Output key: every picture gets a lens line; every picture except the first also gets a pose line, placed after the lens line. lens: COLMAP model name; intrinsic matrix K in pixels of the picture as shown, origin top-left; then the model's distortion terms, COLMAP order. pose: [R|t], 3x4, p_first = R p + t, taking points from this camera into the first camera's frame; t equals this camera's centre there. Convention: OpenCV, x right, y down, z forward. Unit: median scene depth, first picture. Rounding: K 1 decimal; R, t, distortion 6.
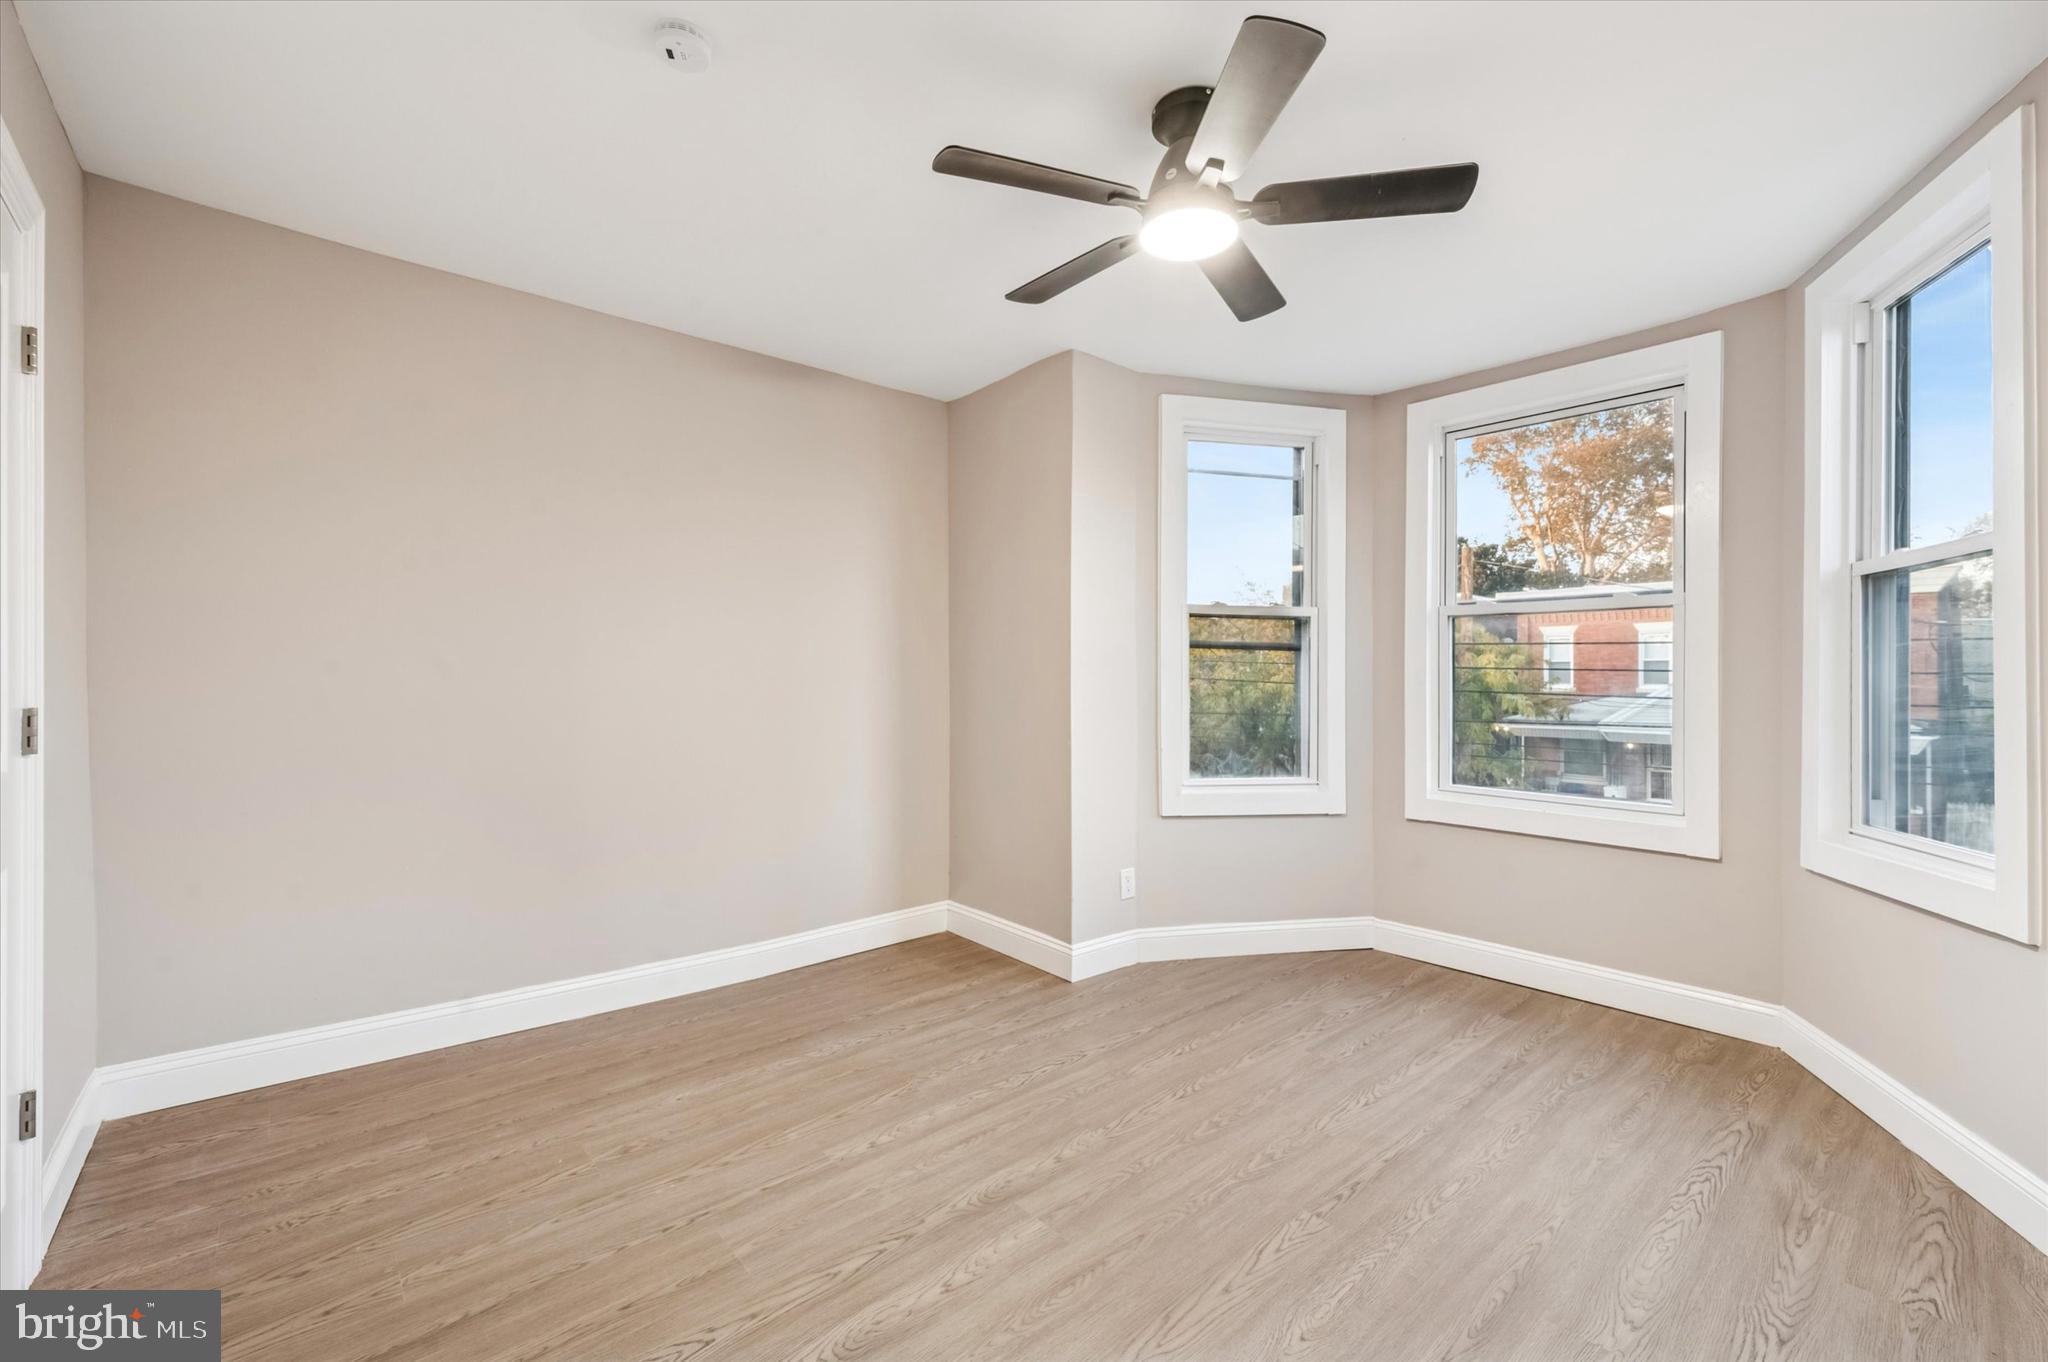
lens RADIAL K [[827.2, 0, 1024.6], [0, 827.2, 687.8], [0, 0, 1]] dist [0.003326, 0.000099]
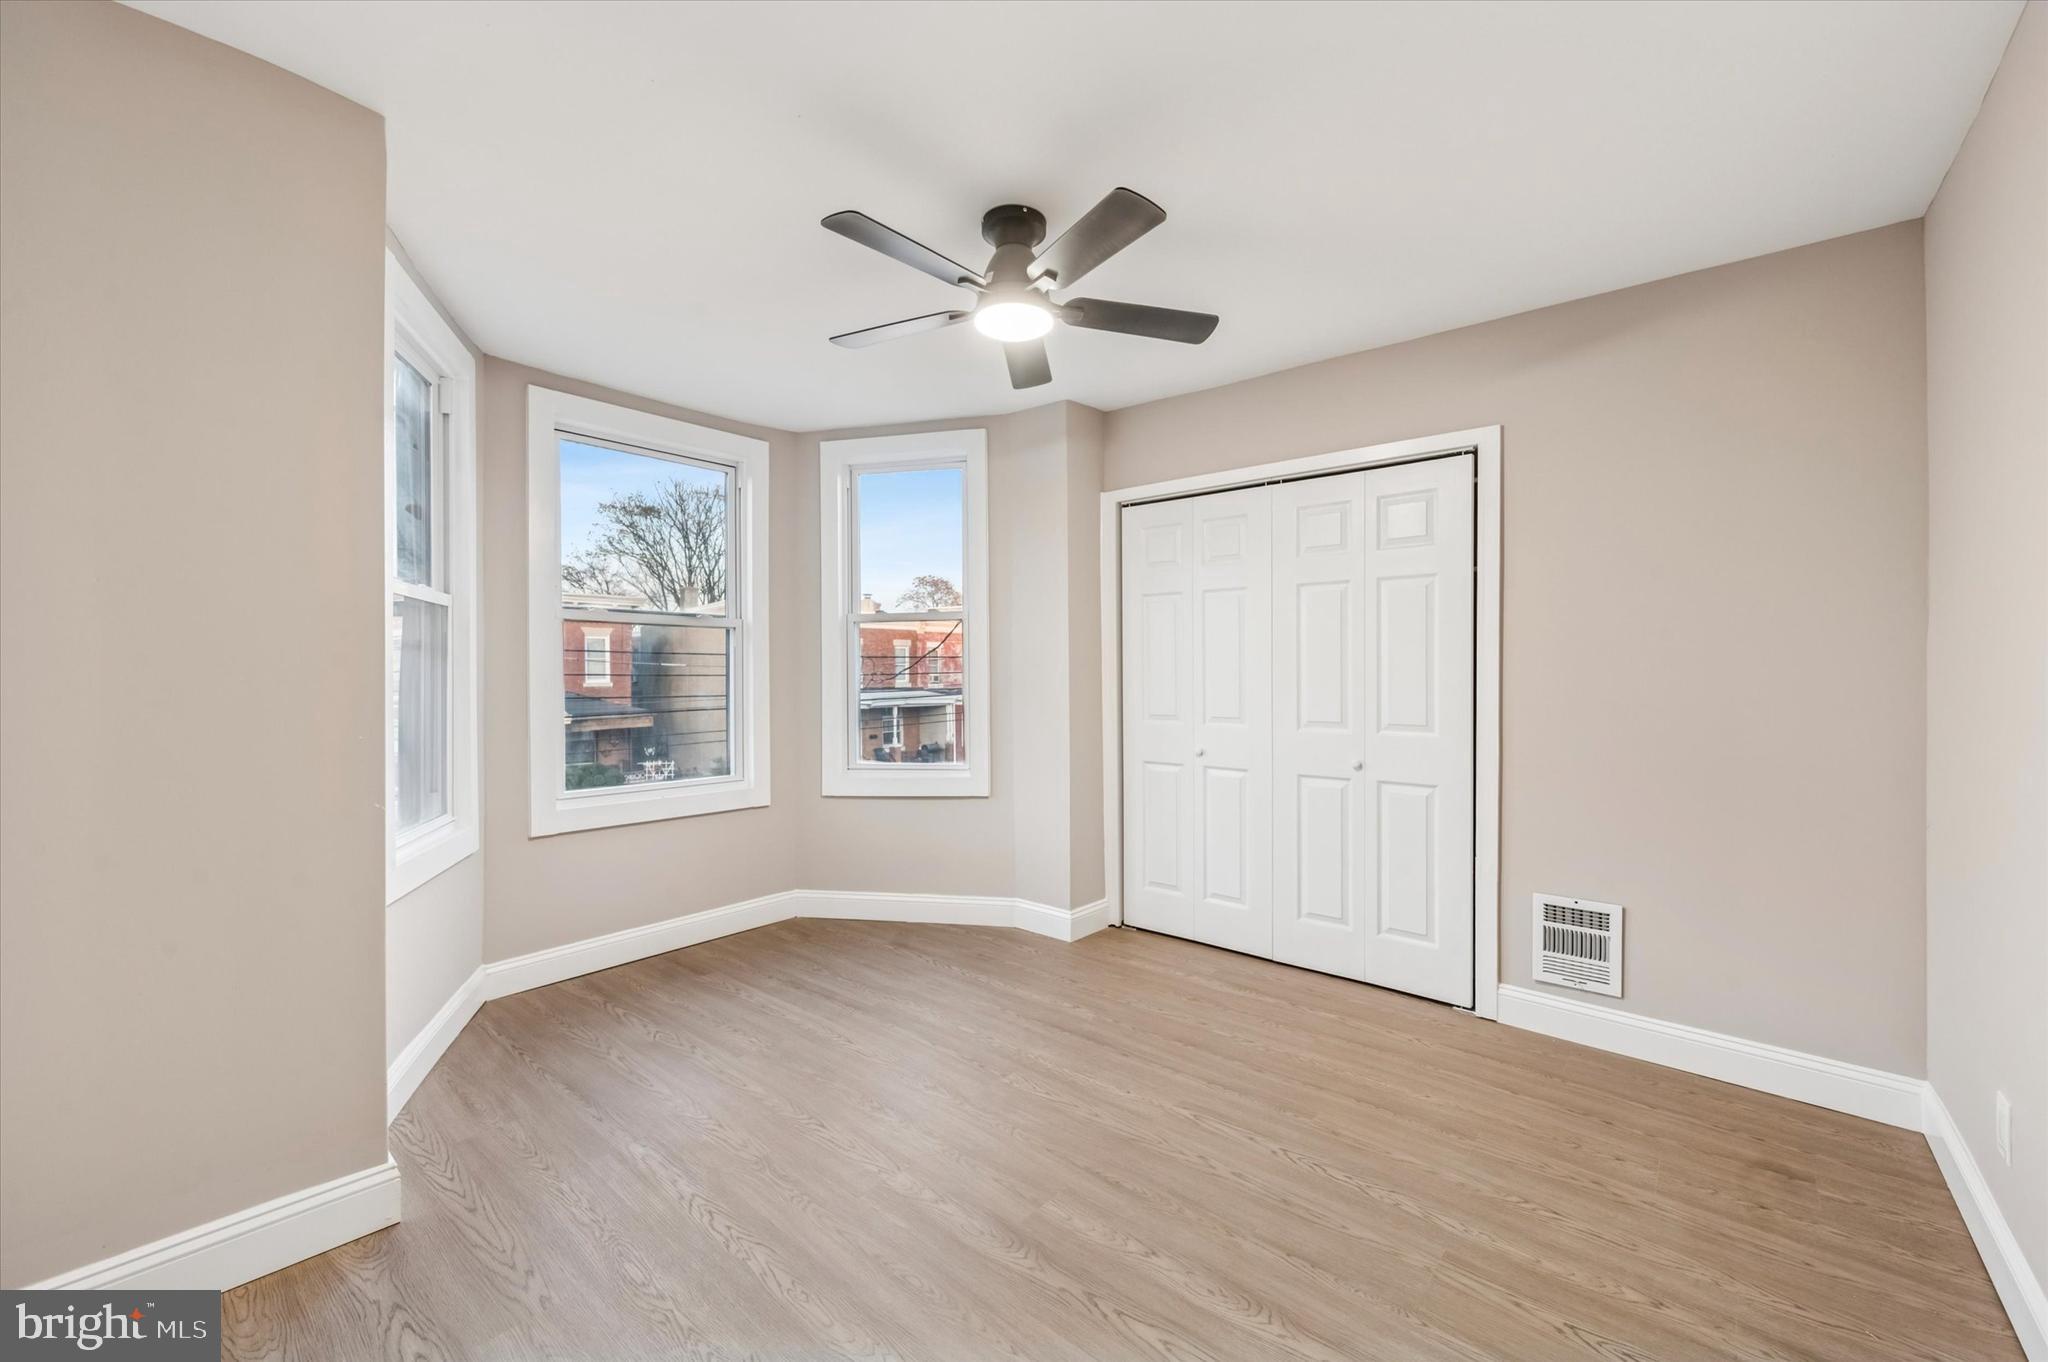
lens RADIAL K [[827.2, 0, 1017.6], [0, 827.2, 667.3], [0, 0, 1]] dist [0.003326, 0.000099]
pose [[-0.121873, 0.005894, 0.992528, -0.689106], [0.016747, 0.999852, -0.003881, -0.021109], [-0.992404, 0.016149, -0.121954, 0.777077]]
